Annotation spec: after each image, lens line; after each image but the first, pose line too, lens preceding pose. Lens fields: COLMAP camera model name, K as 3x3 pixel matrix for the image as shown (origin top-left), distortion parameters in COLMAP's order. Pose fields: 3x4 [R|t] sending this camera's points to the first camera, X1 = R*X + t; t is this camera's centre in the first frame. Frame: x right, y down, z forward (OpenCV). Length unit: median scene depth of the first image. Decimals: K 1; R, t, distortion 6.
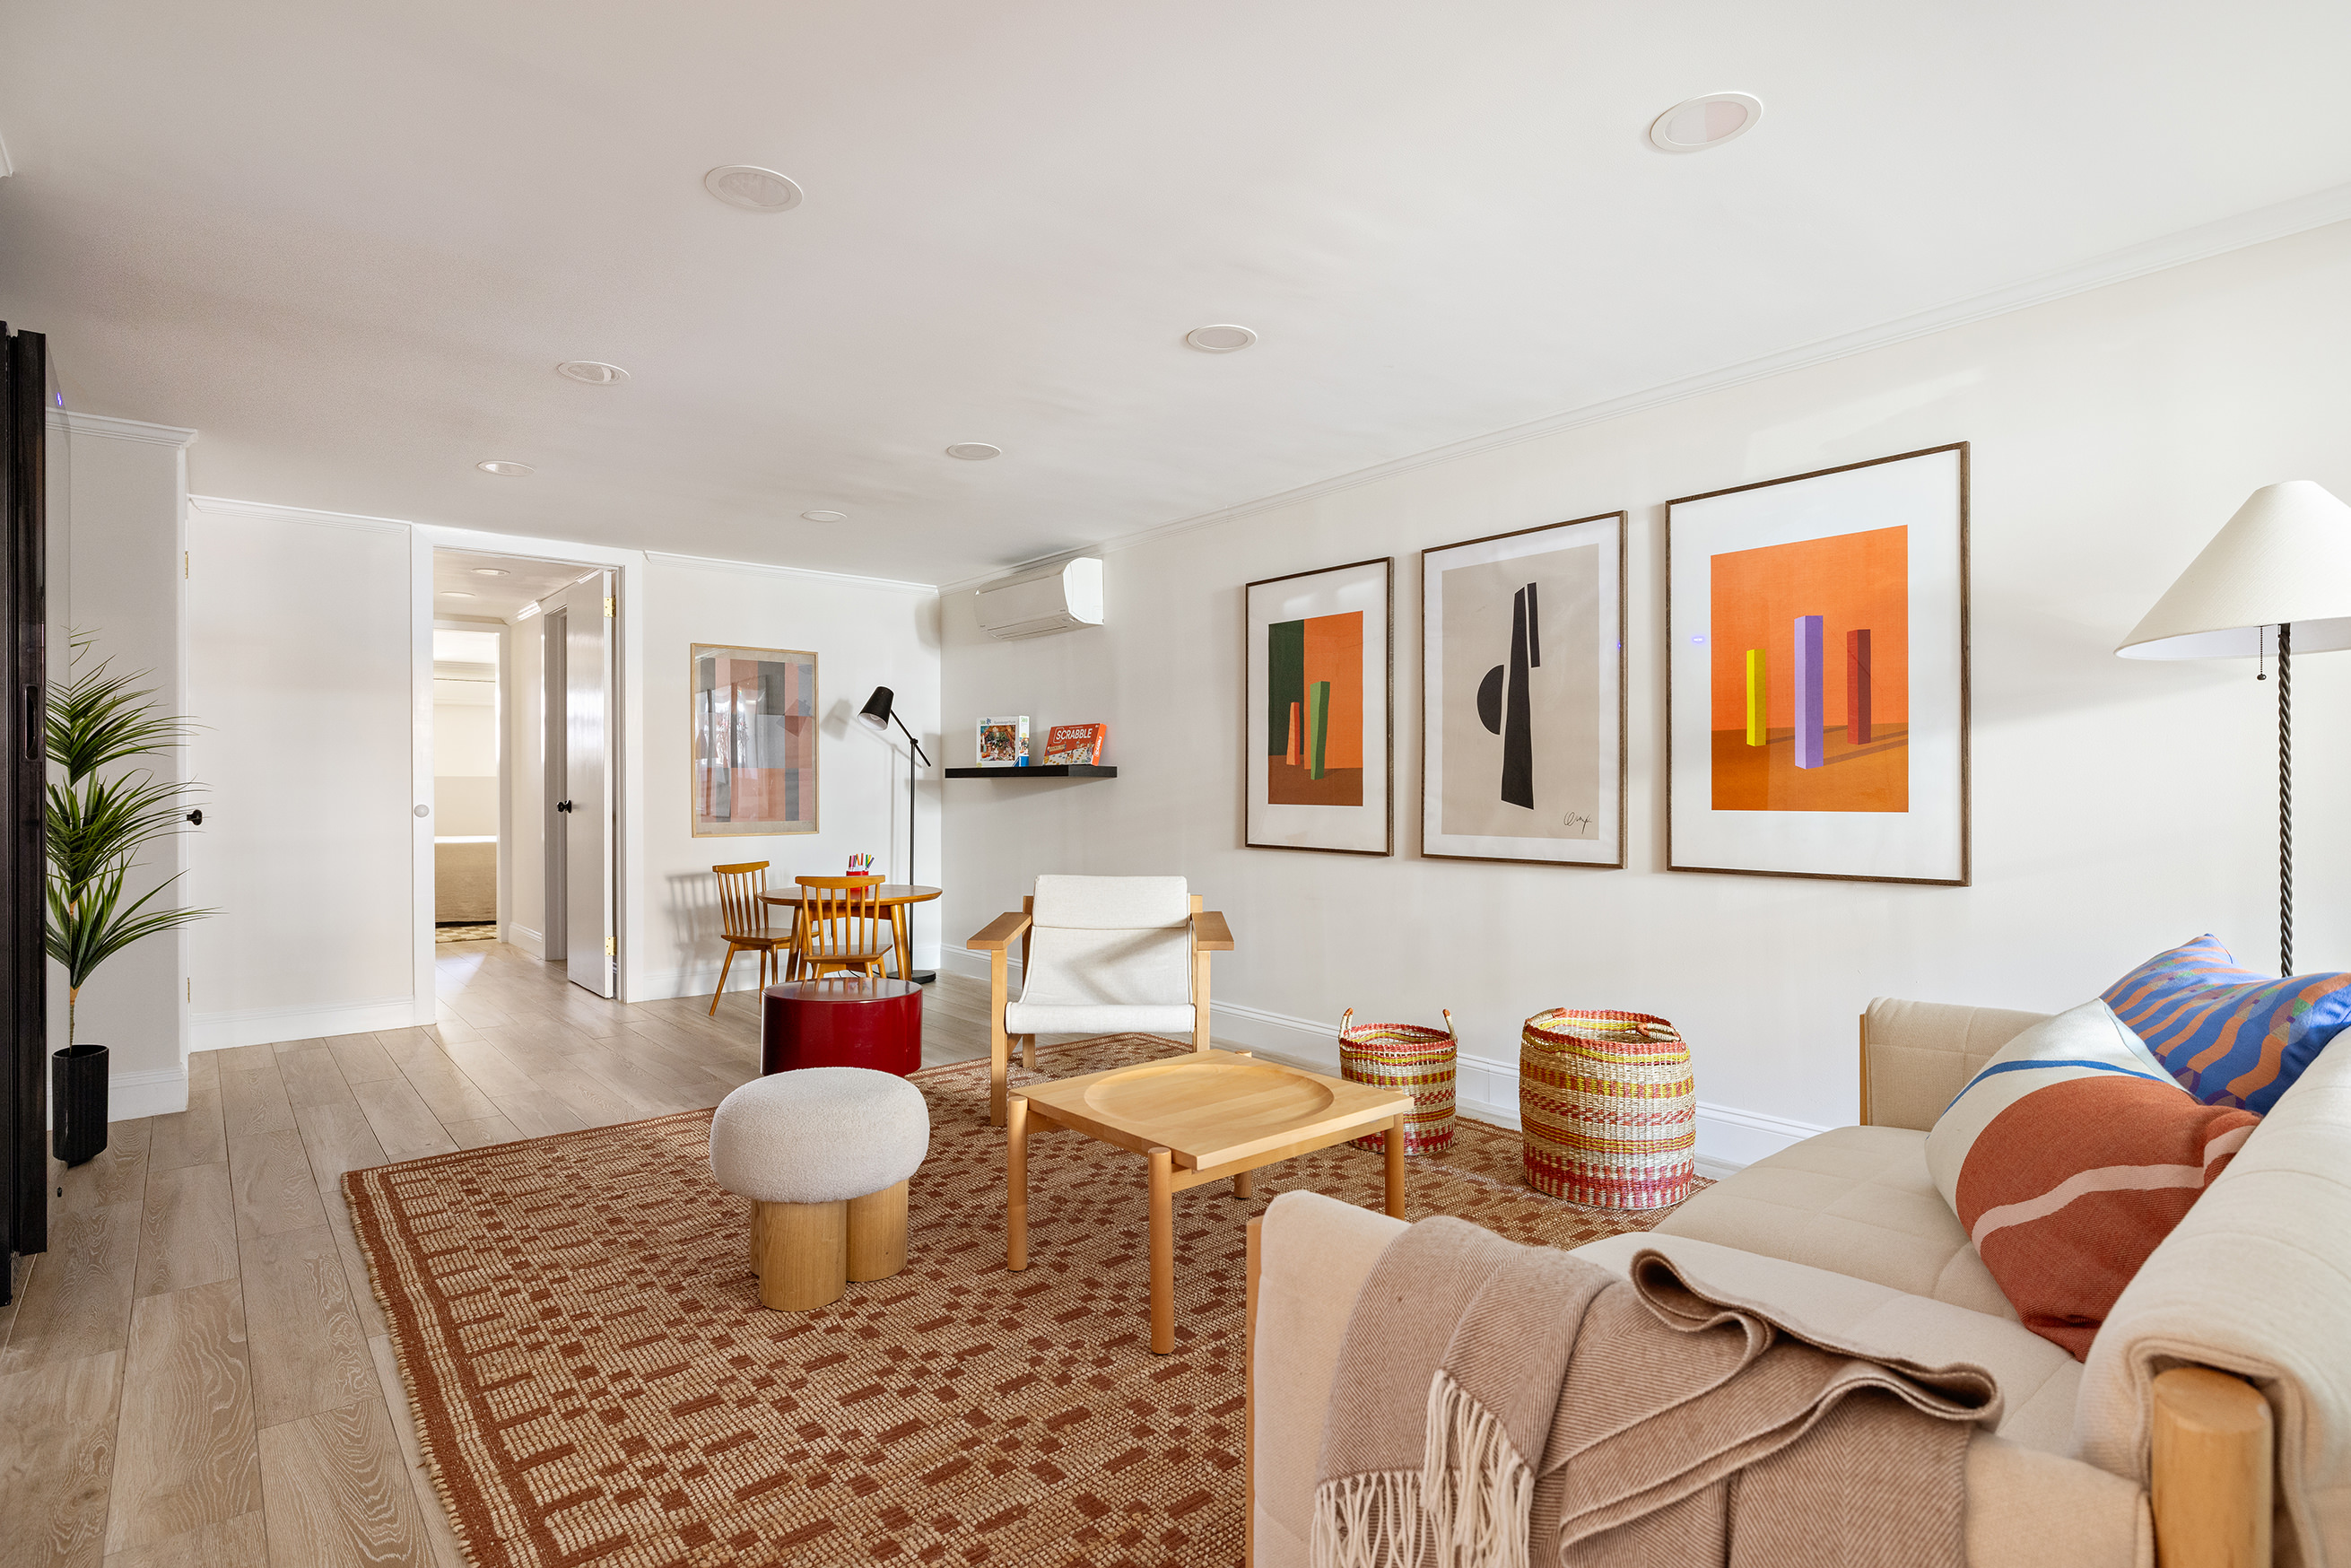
lens RADIAL K [[1187.9, 0, 1182.2], [0, 1187.9, 787.9], [0, 0, 1]] dist [0.001652, 0.000131]
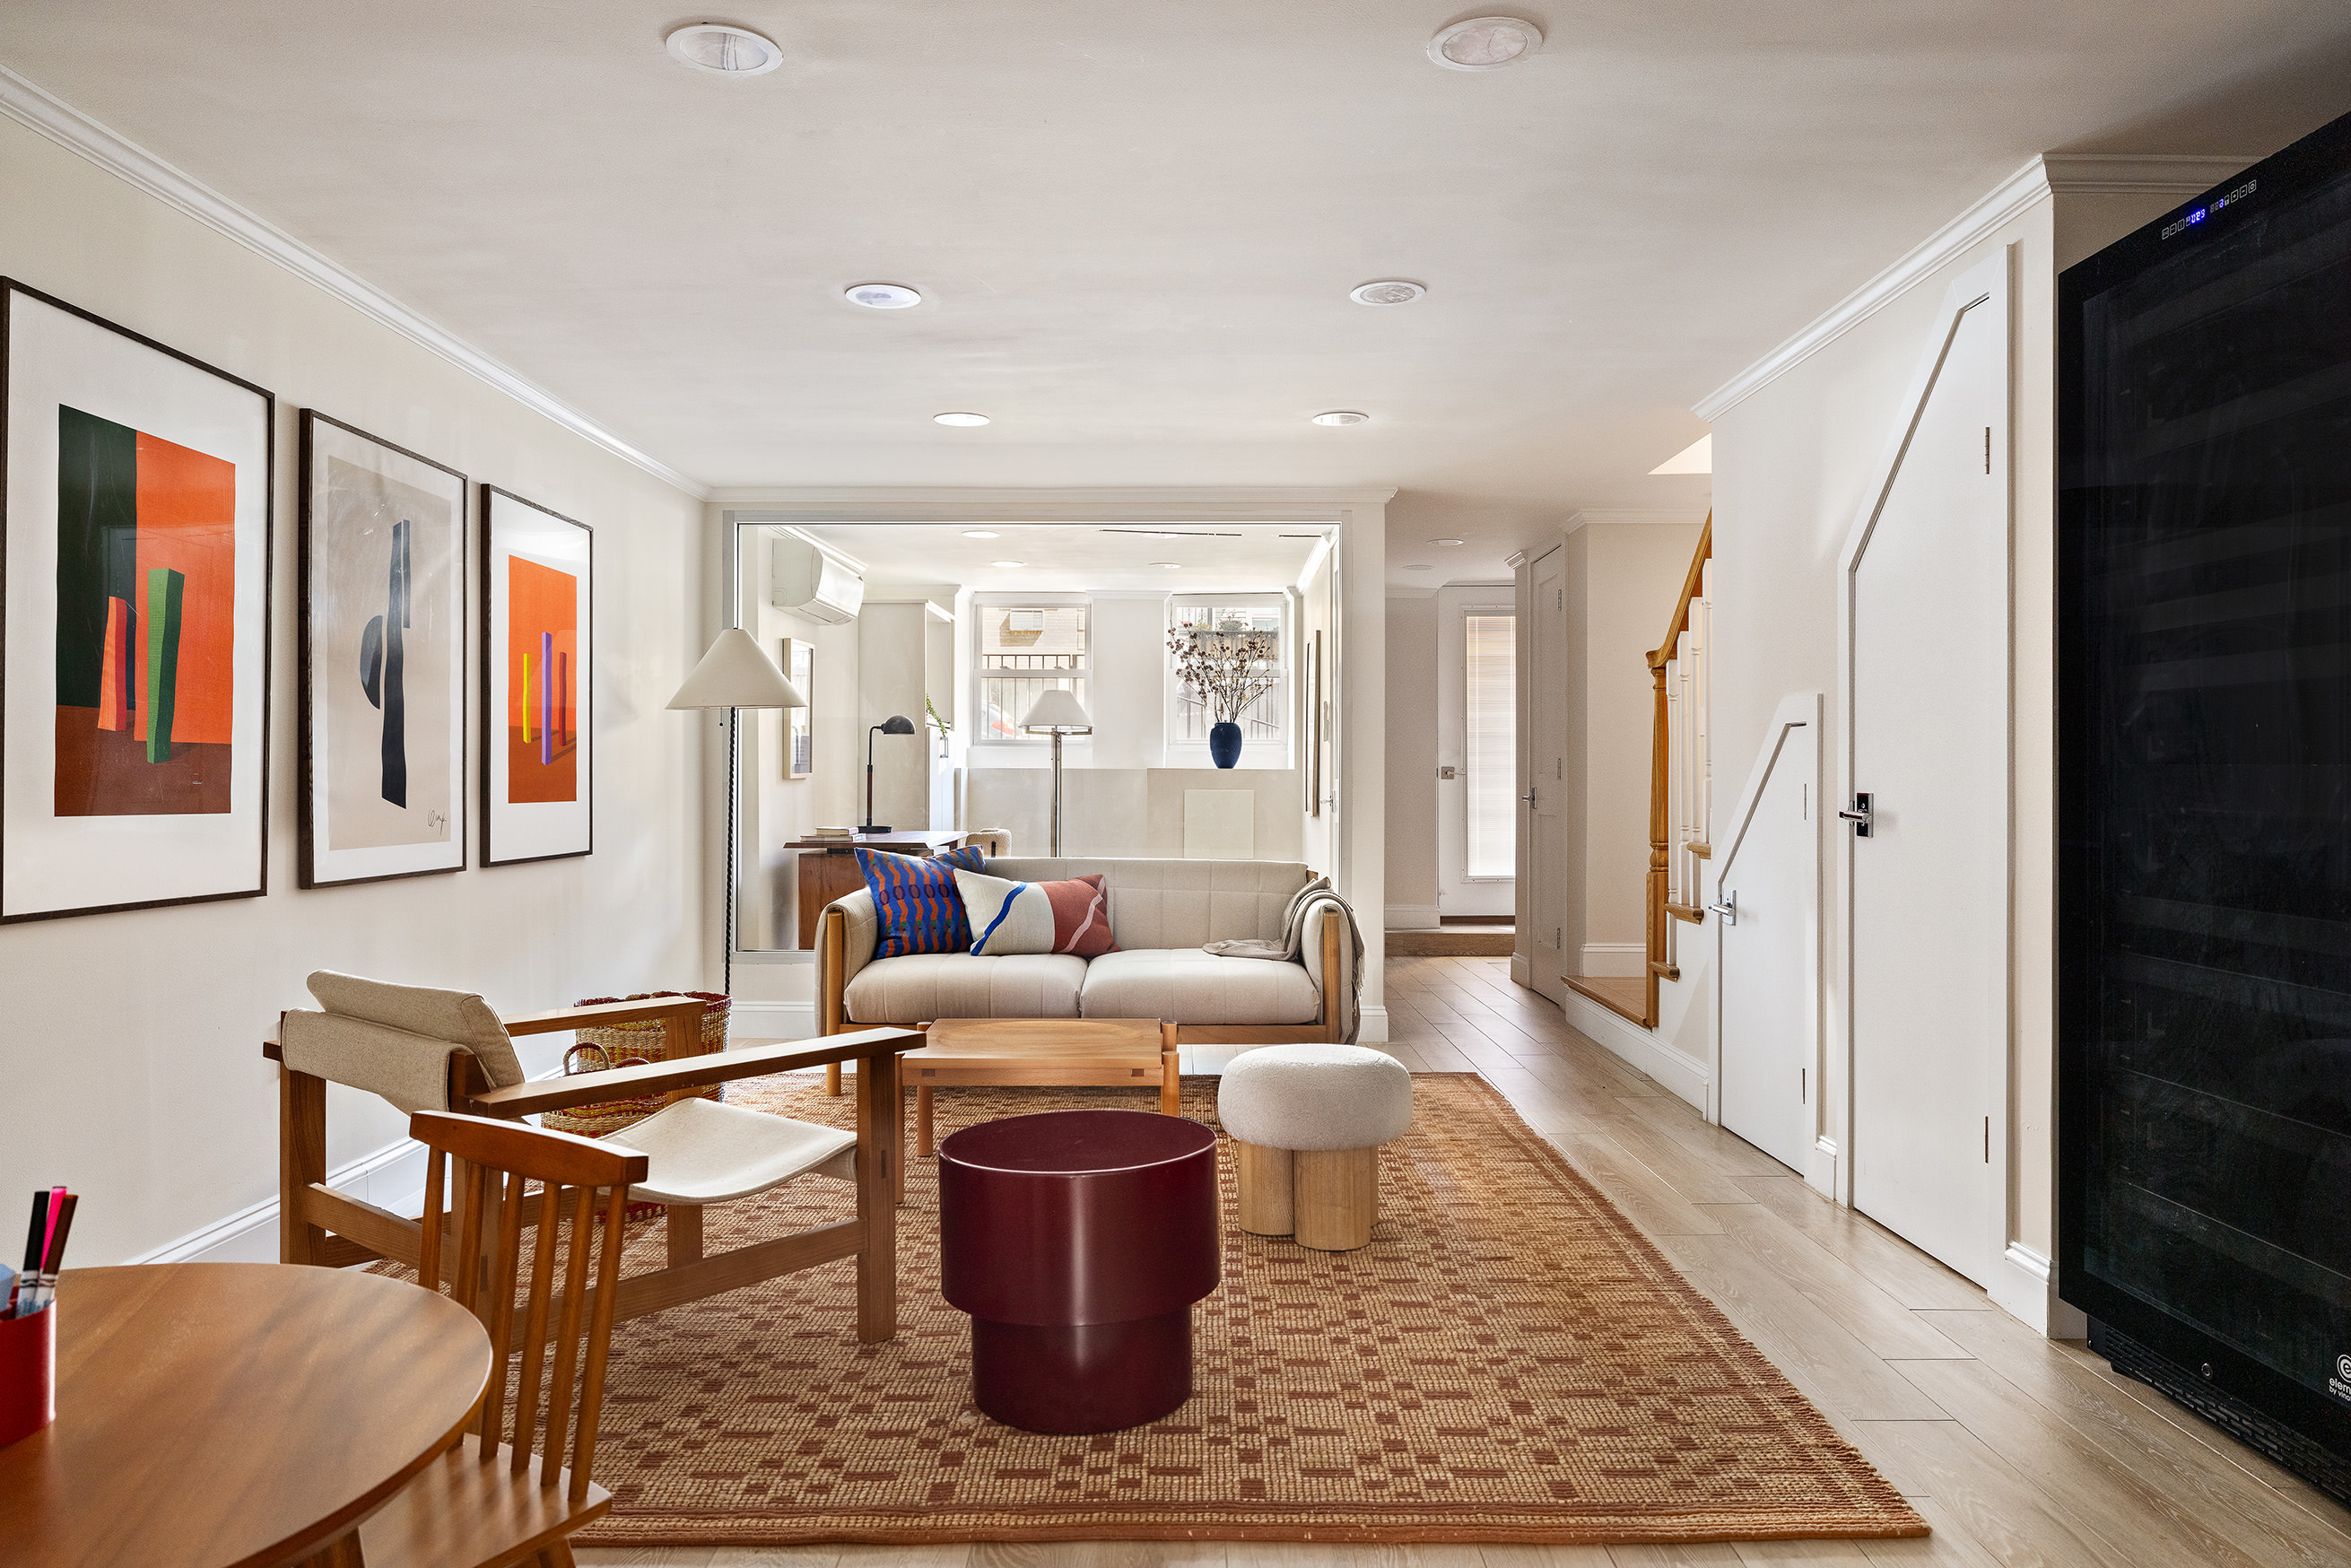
lens RADIAL K [[1632.5, 0, 1179.6], [0, 1632.5, 781.9], [0, 0, 1]] dist [0.001483, 0.000104]
pose [[-0.770891, 0.010106, 0.636887, -0.678119], [0.007438, 0.999949, -0.006865, 0.009054], [-0.636924, -0.000555, -0.770926, 1.303454]]
